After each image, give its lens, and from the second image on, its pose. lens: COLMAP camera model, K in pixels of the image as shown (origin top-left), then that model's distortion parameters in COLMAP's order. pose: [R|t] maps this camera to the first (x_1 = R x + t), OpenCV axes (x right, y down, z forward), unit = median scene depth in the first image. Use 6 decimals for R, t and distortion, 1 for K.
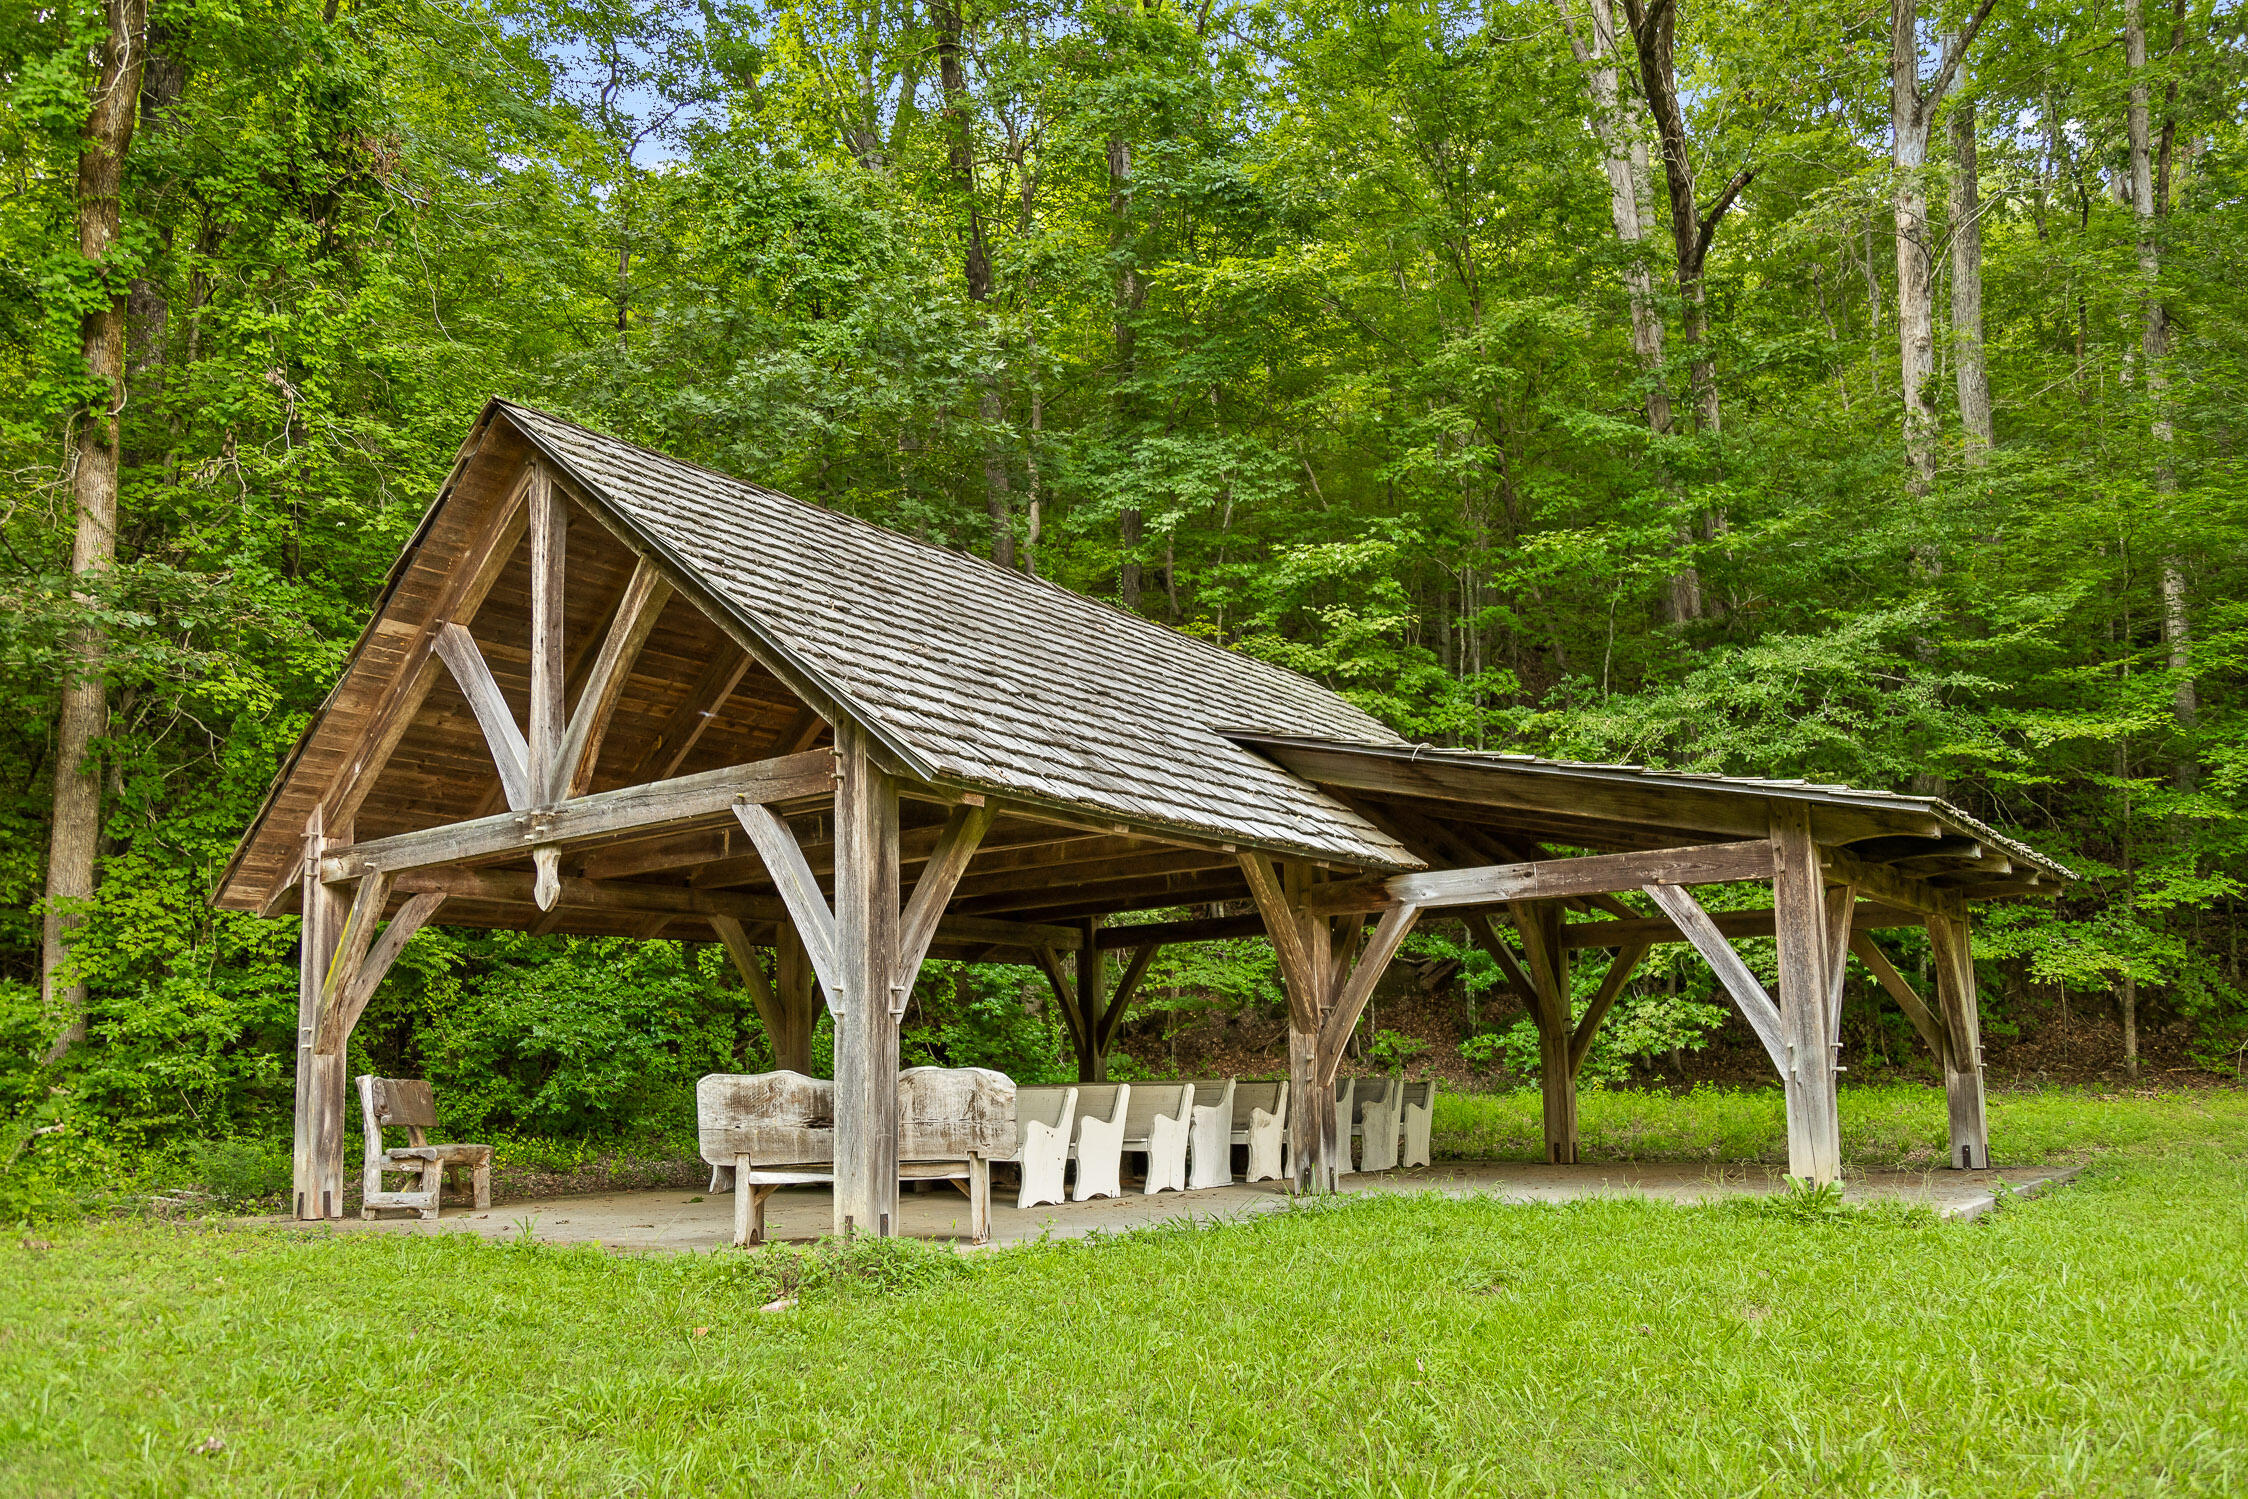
lens RADIAL K [[1751.0, 0, 1123.2], [0, 1751.0, 876.3], [0, 0, 1]] dist [-0.001034, 0.000145]
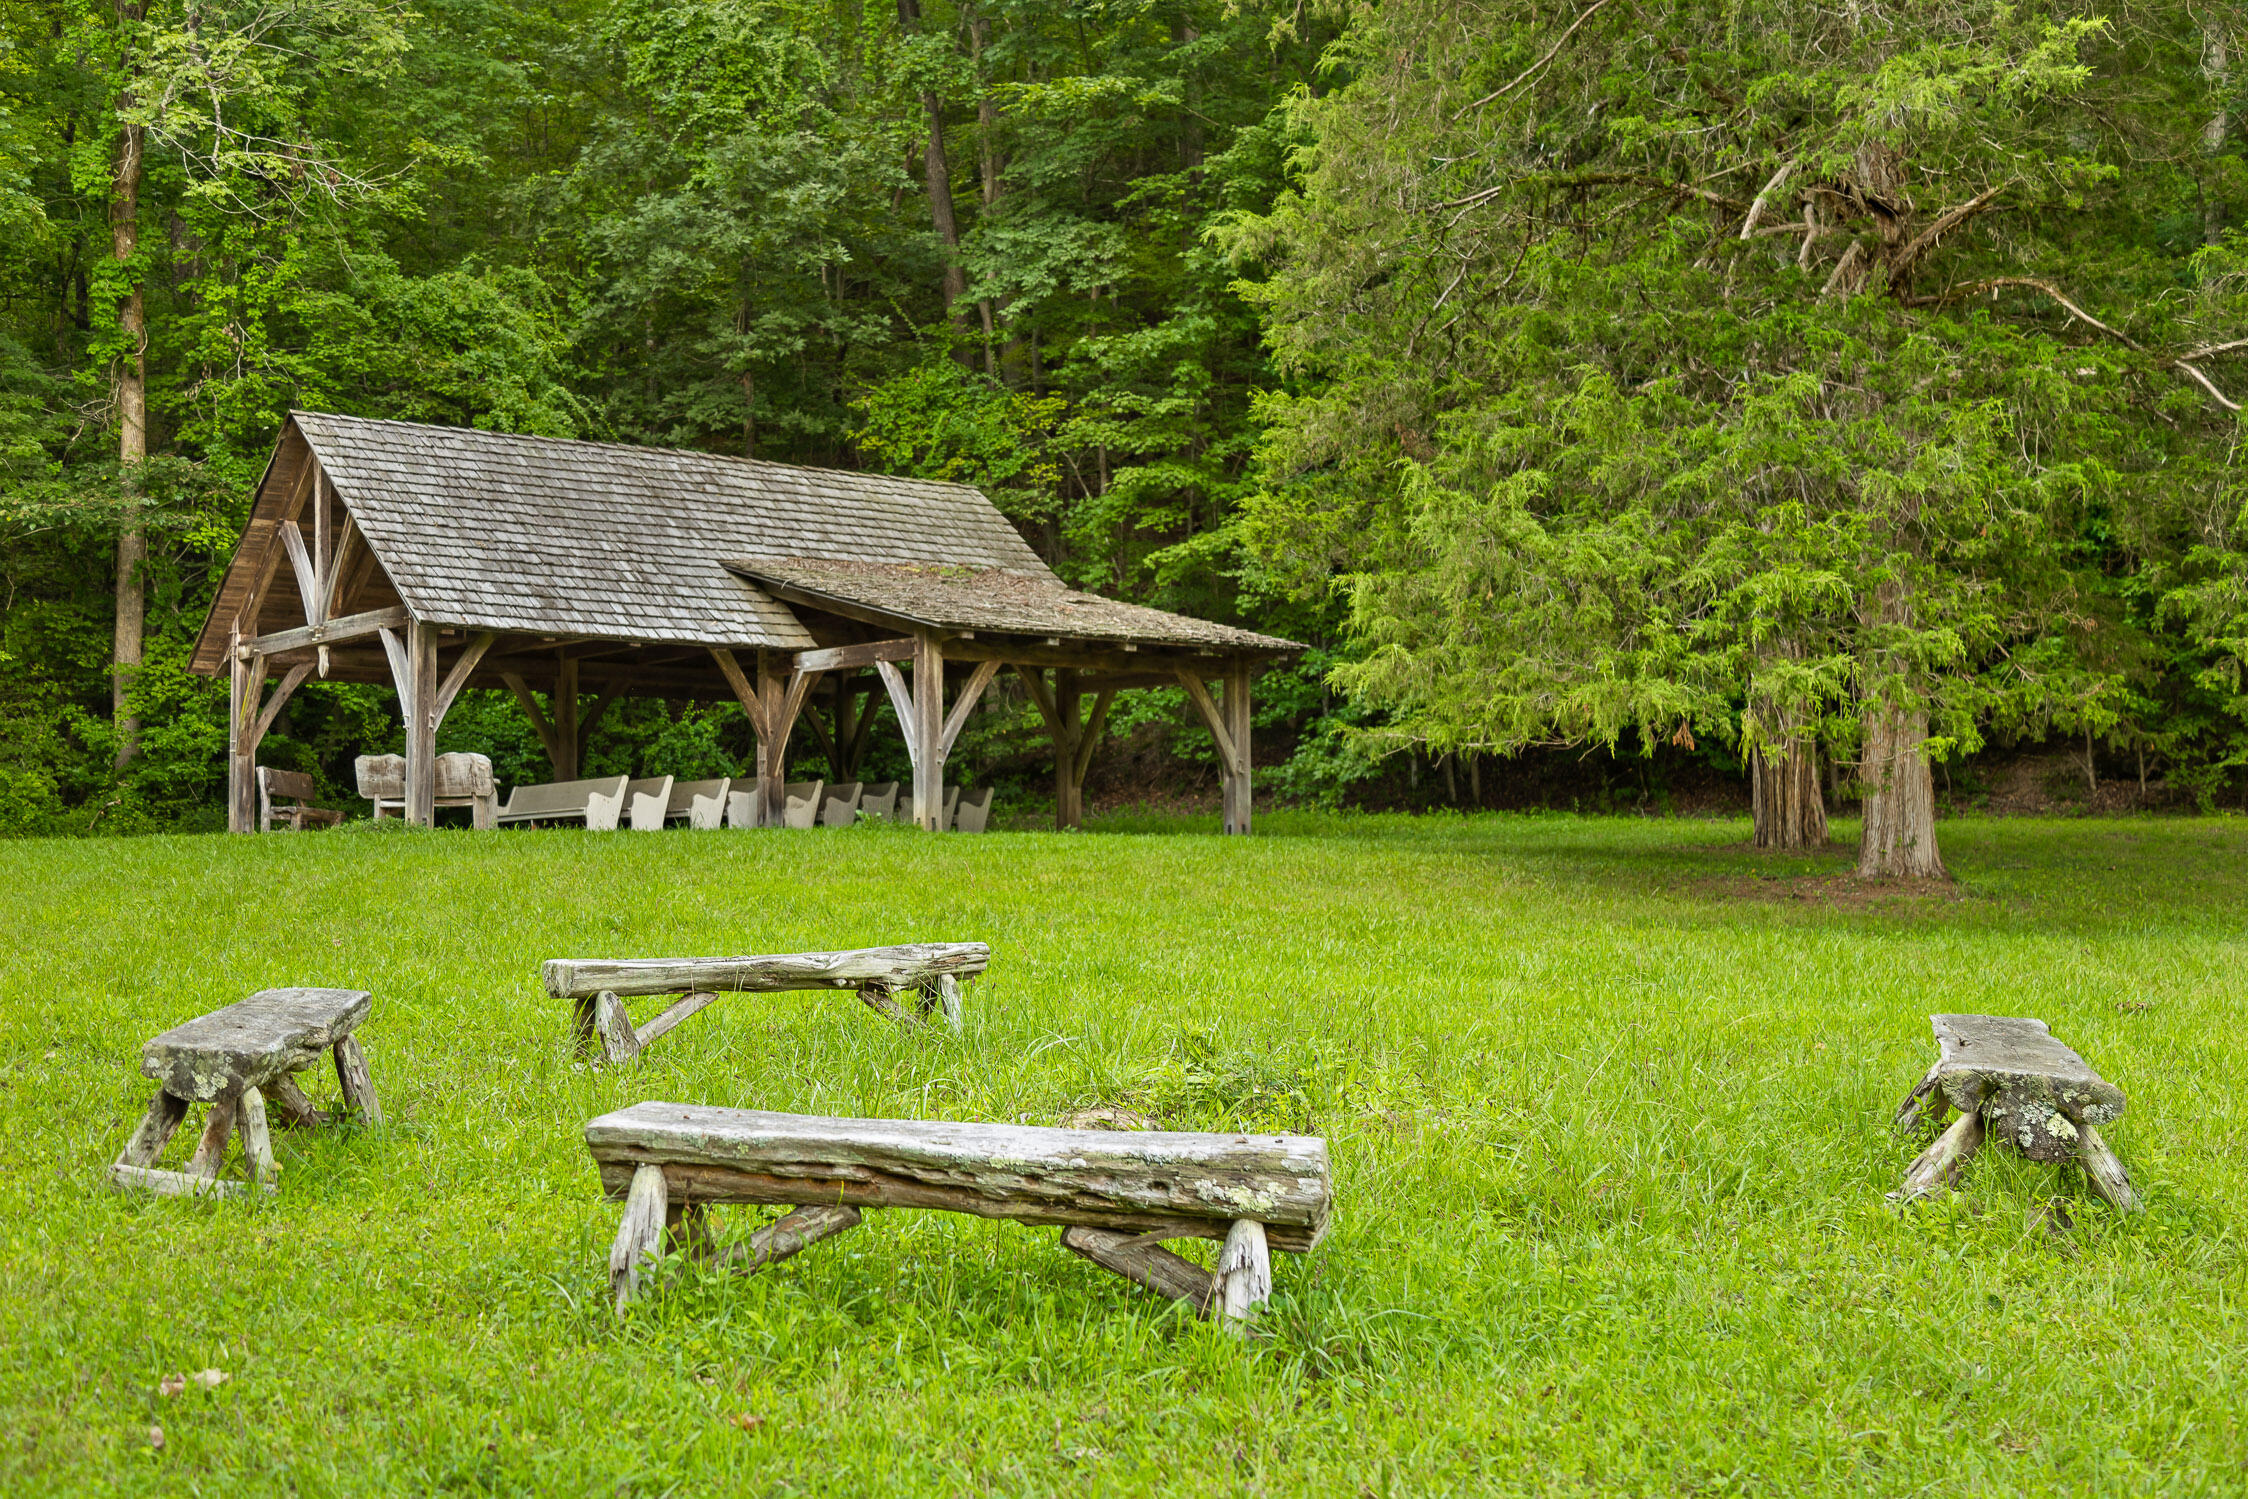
lens RADIAL K [[2867.5, 0, 1120.7], [0, 2867.5, 754.6], [0, 0, 1]] dist [0.021812, 0.001172]
pose [[0.968157, 0.002697, -0.250330, 0.985322], [0.014043, 0.997782, 0.065063, -0.066859], [0.249950, -0.066507, 0.965972, -1.383709]]
